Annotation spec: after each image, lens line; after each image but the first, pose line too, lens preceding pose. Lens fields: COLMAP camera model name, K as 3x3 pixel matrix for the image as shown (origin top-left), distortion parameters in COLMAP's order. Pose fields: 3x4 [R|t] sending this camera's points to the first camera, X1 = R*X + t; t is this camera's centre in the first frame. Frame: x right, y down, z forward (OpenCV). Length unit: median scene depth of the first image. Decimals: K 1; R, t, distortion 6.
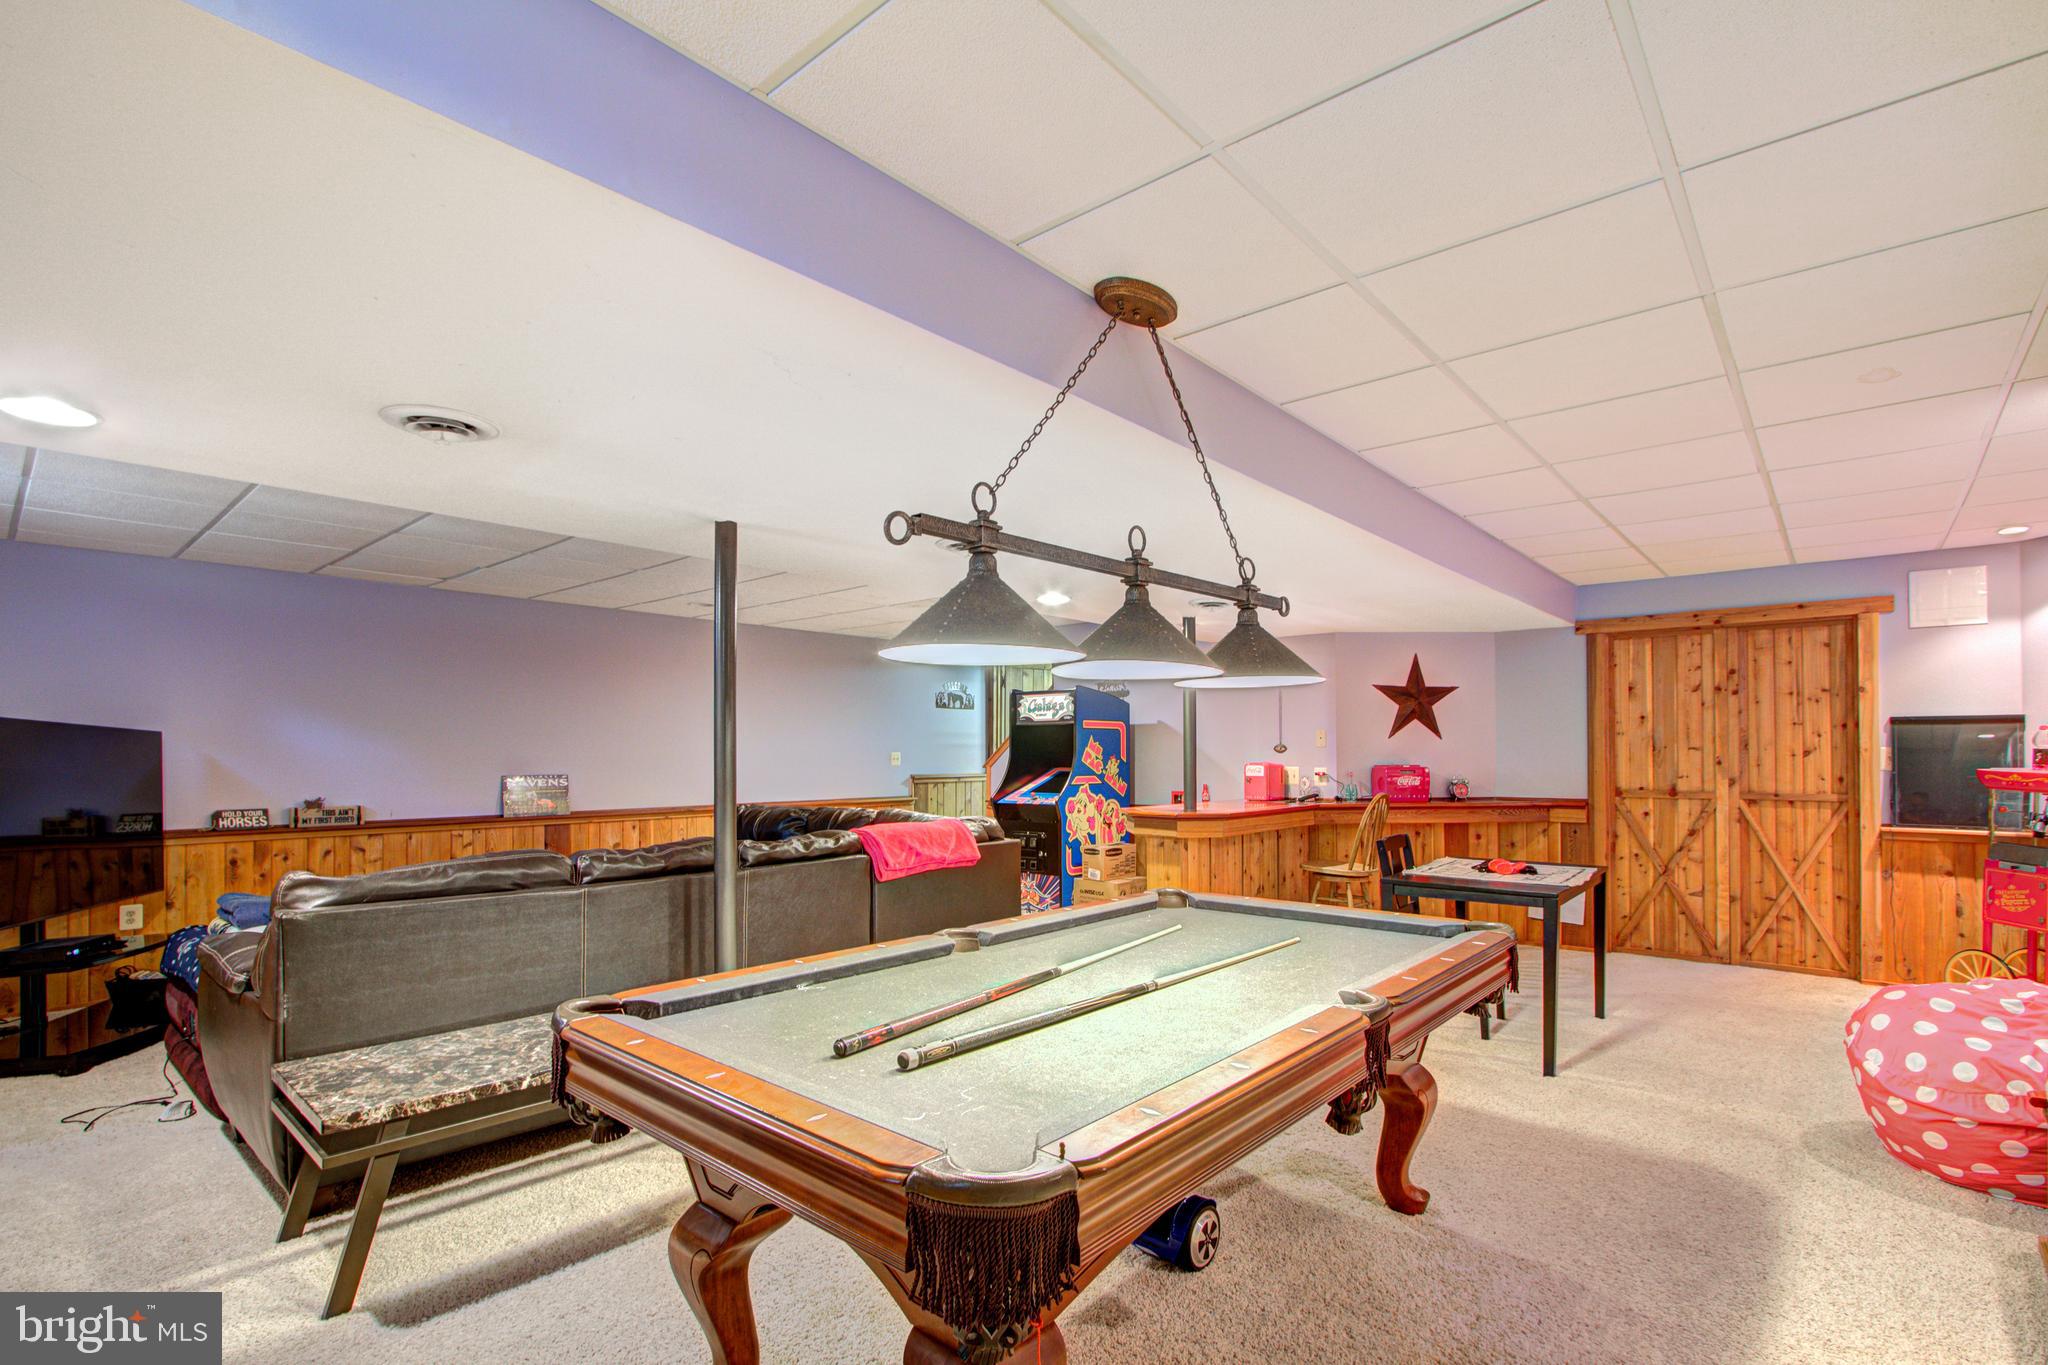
lens RADIAL K [[948.3, 0, 1099.0], [0, 948.3, 753.7], [0, 0, 1]] dist [-0.003901, -0.000512]
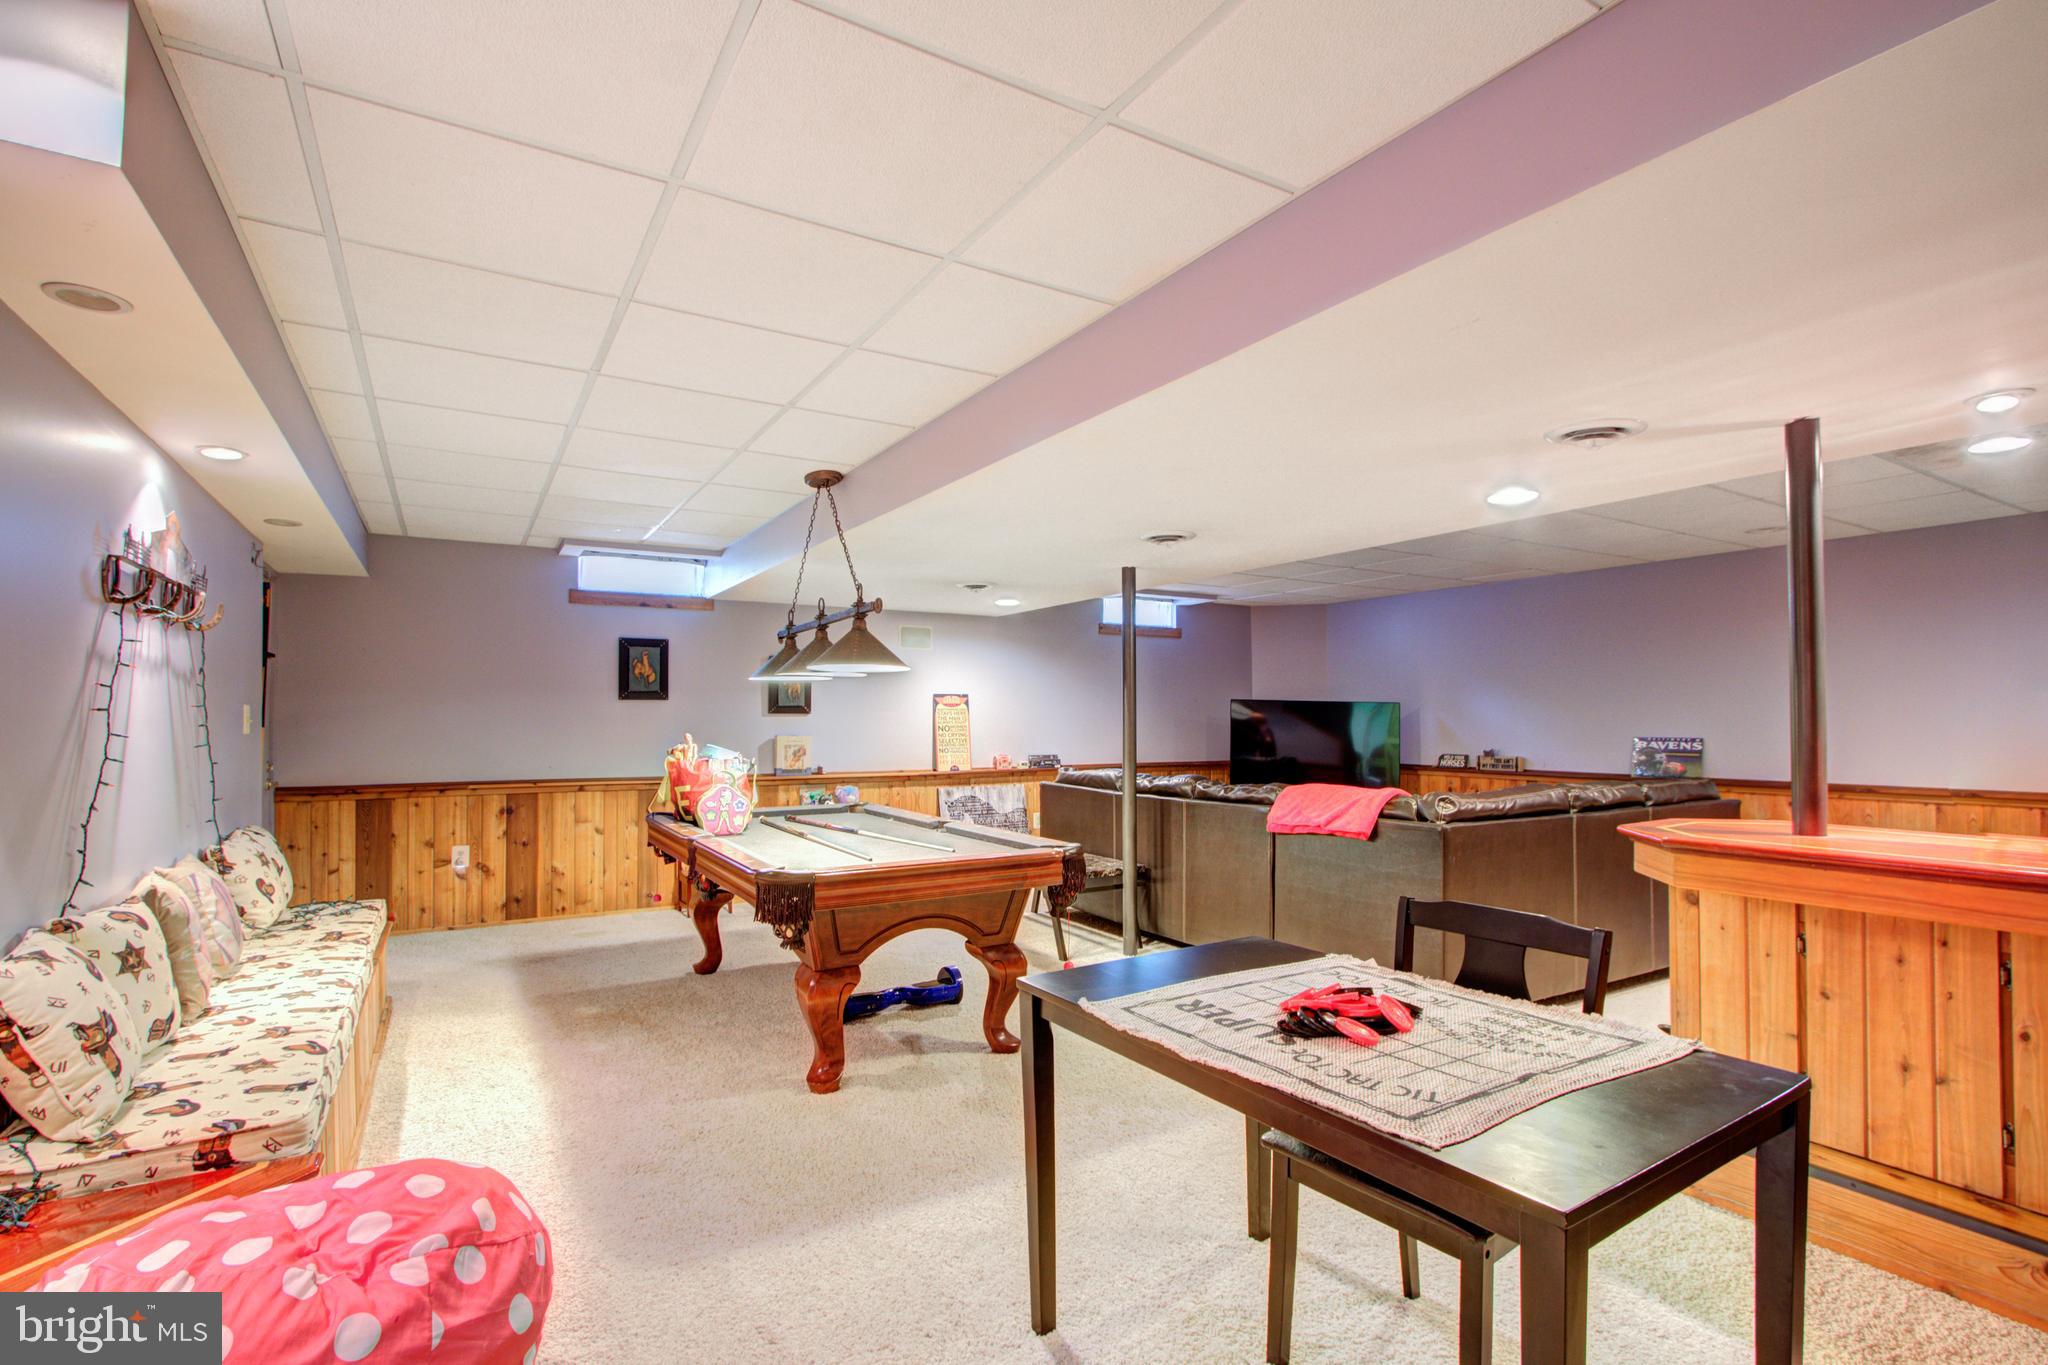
lens RADIAL K [[948.3, 0, 1030.3], [0, 948.3, 694.2], [0, 0, 1]] dist [-0.003901, -0.000512]
pose [[-0.329475, -0.022214, -0.943903, 0.656570], [0.001761, 0.999707, -0.024143, -0.001115], [0.944163, -0.009617, -0.329339, 0.785815]]
